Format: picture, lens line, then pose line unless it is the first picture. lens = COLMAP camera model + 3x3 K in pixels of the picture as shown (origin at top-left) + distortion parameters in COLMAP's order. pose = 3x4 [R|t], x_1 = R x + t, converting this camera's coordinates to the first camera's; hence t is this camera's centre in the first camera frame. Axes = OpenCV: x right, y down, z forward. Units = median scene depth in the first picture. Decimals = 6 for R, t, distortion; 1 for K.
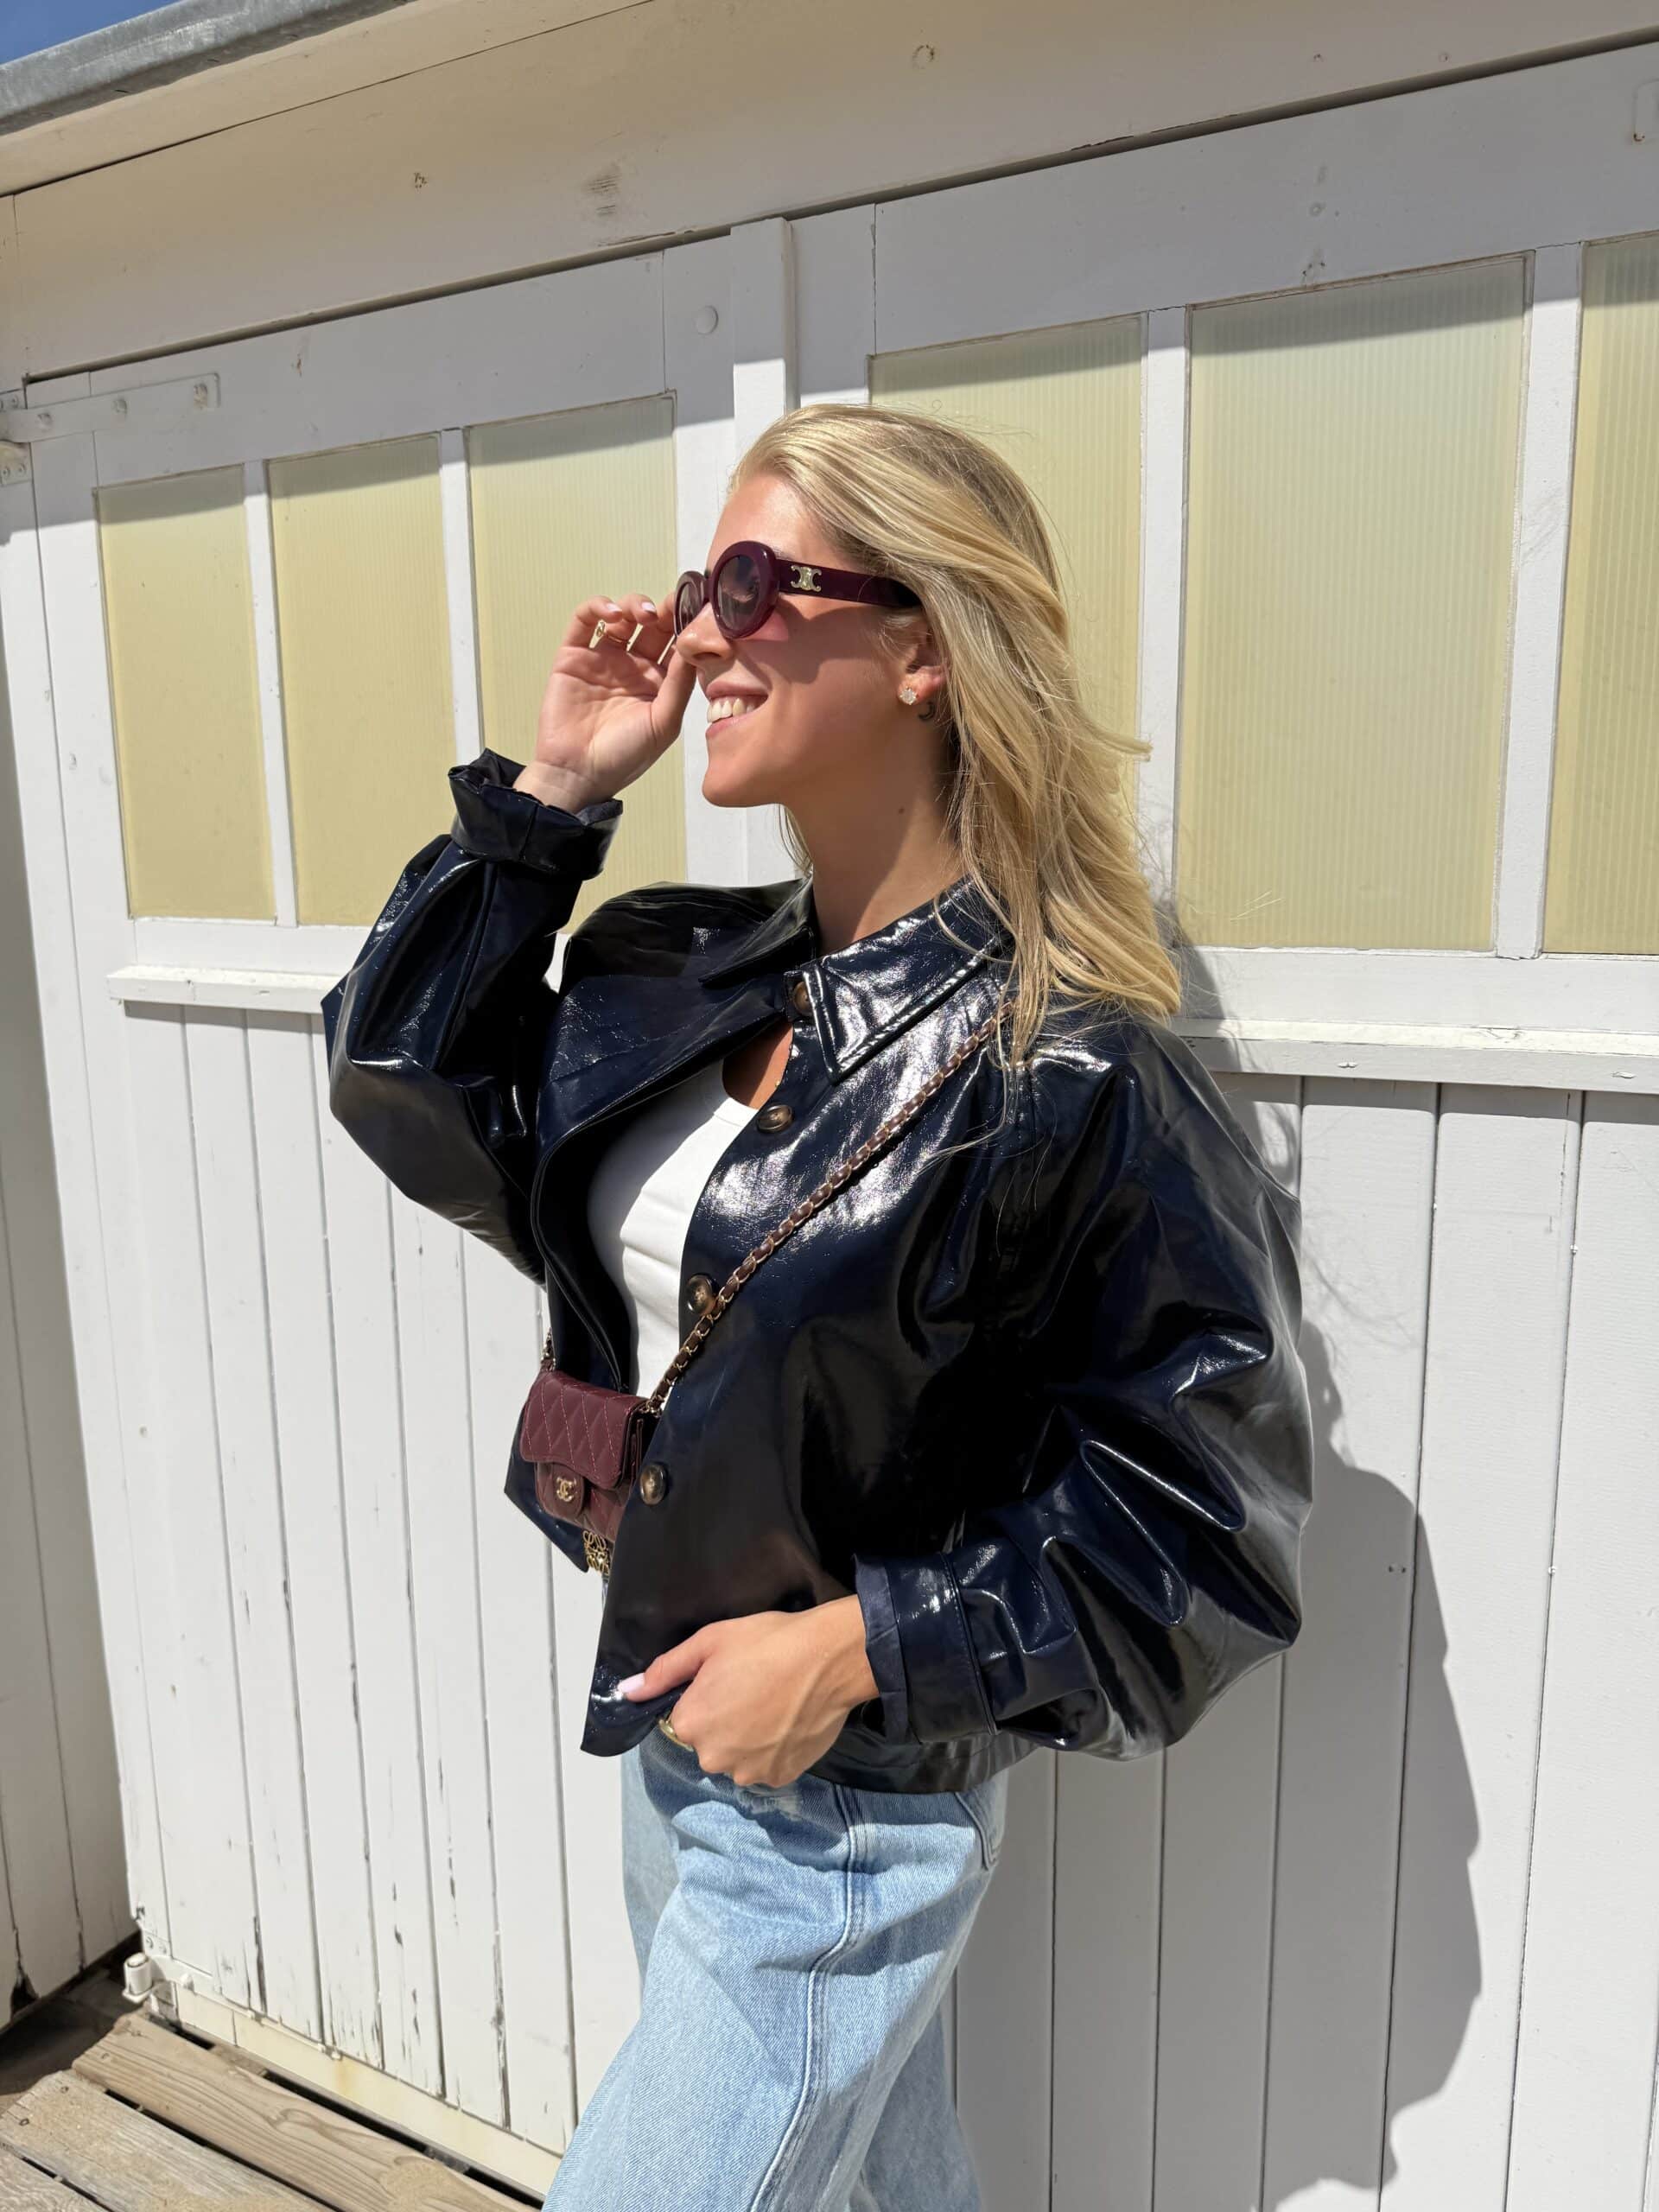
lens RADIAL K [[1619.6, 0, 799.2], [0, 1619.6, 1104.5], [0, 0, 1]] dist [-0.017844, 0.010126]
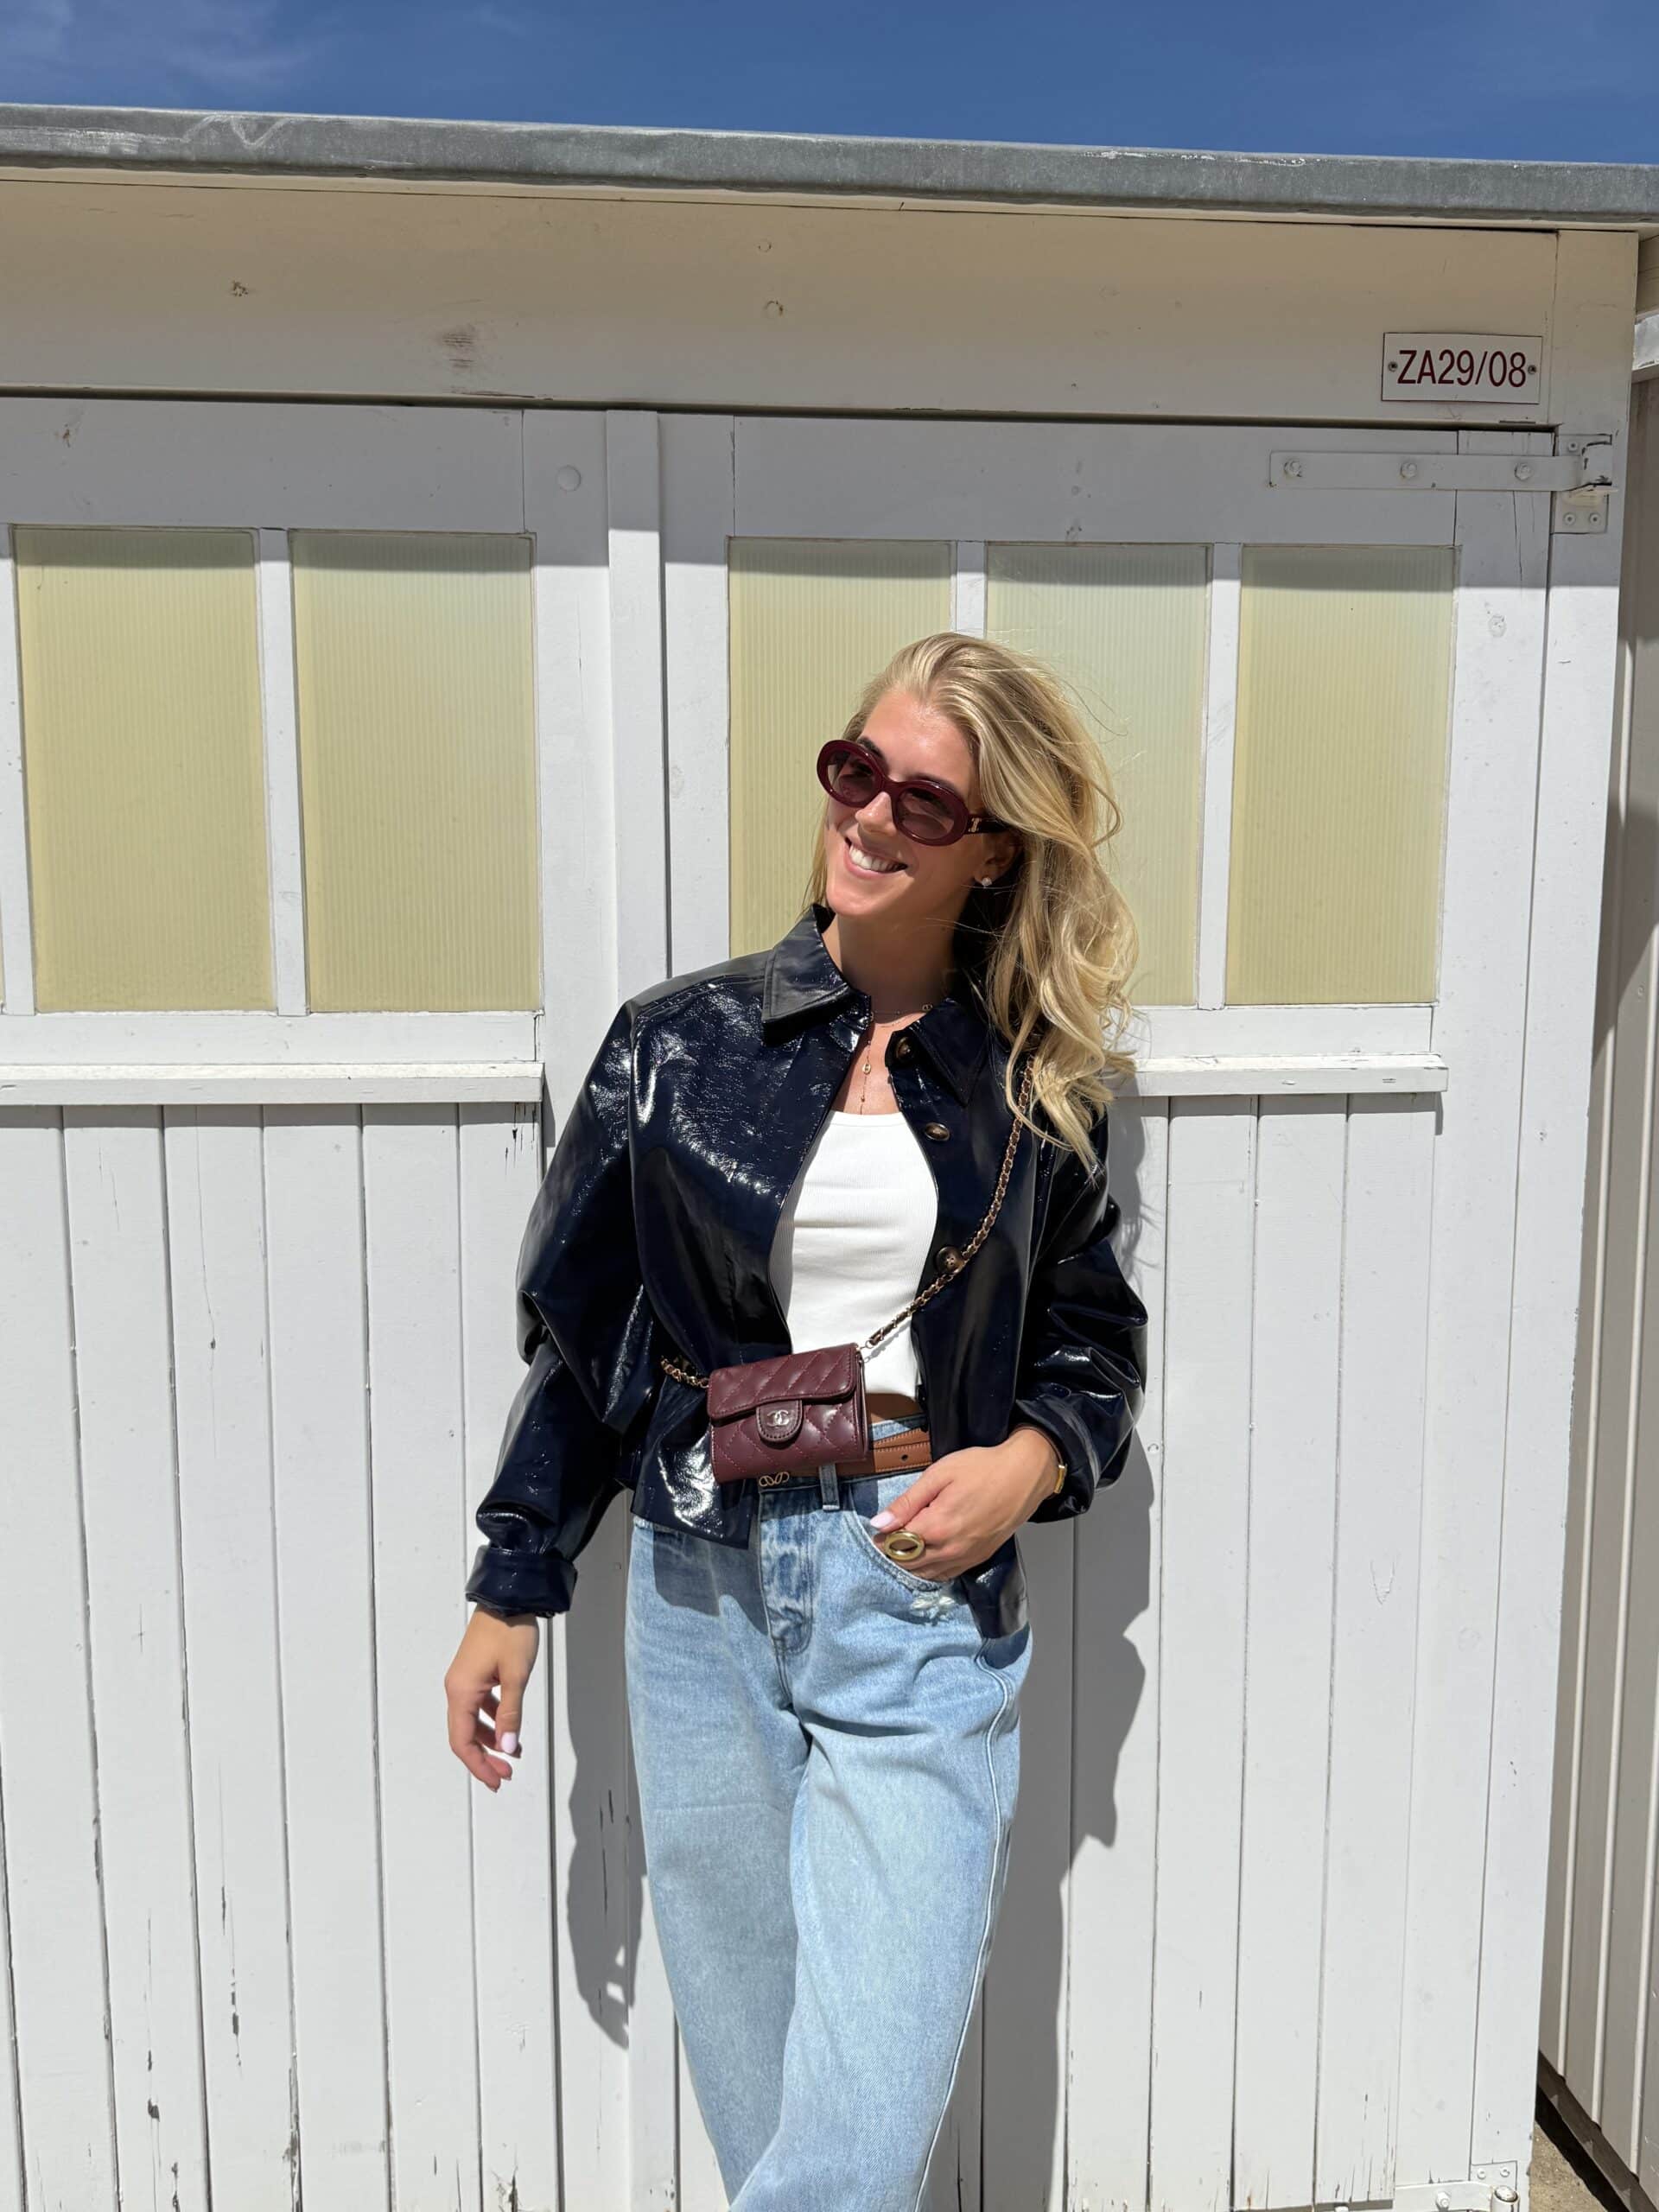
lens RADIAL K [[1892.3, 0, 841.7], [0, 1892.3, 1111.5], [0, 0, 1]] dist [0.009714, -0.021703]
pose [[0.832658, -0.055282, 0.551021, -0.535196], [0.082826, 0.996245, -0.025210, 0.011810], [-0.547558, 0.066630, 0.834111, -0.164267]]
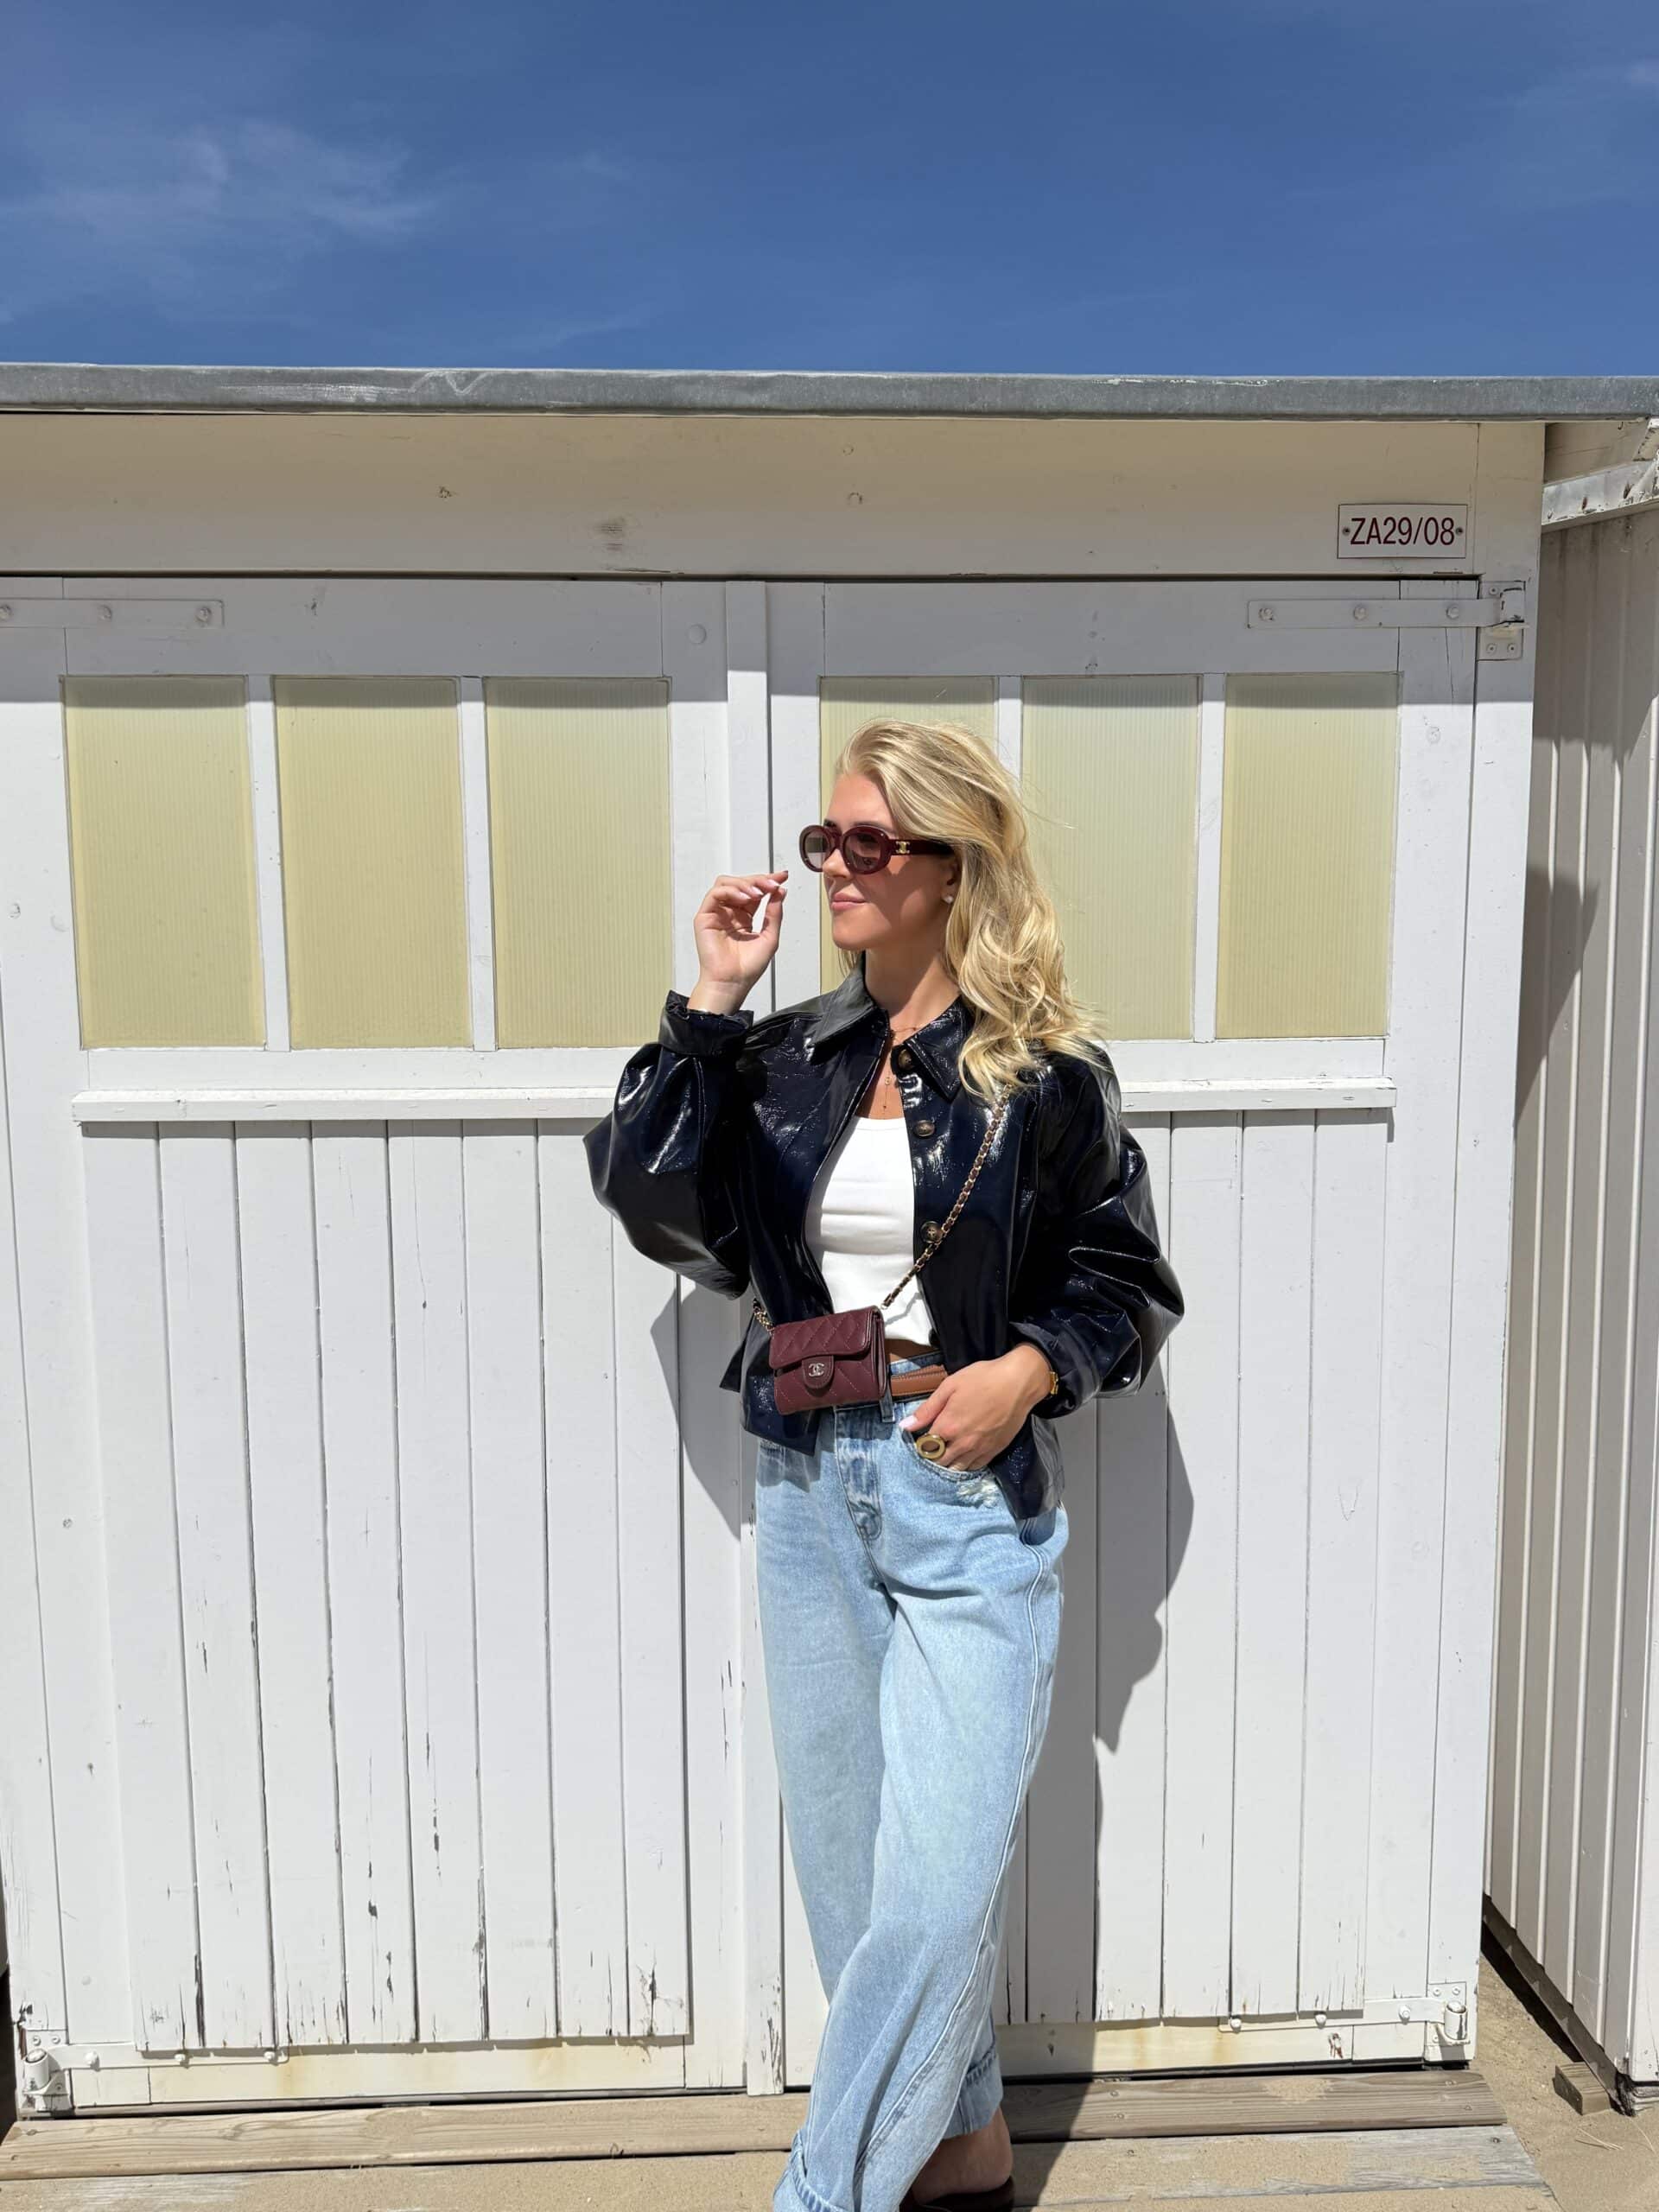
lens RADIAL K [[1744.9, 0, 837.0], [0, 1744.9, 1140.2], [0, 0, 1]] dist [0.025191, -0.043351]
pose [[0.856887, -0.055857, 0.512469, -0.640716], [0.084506, 0.995884, -0.032754, 0.034216], [-0.508531, 0.071373, 0.858081, -0.330961]]
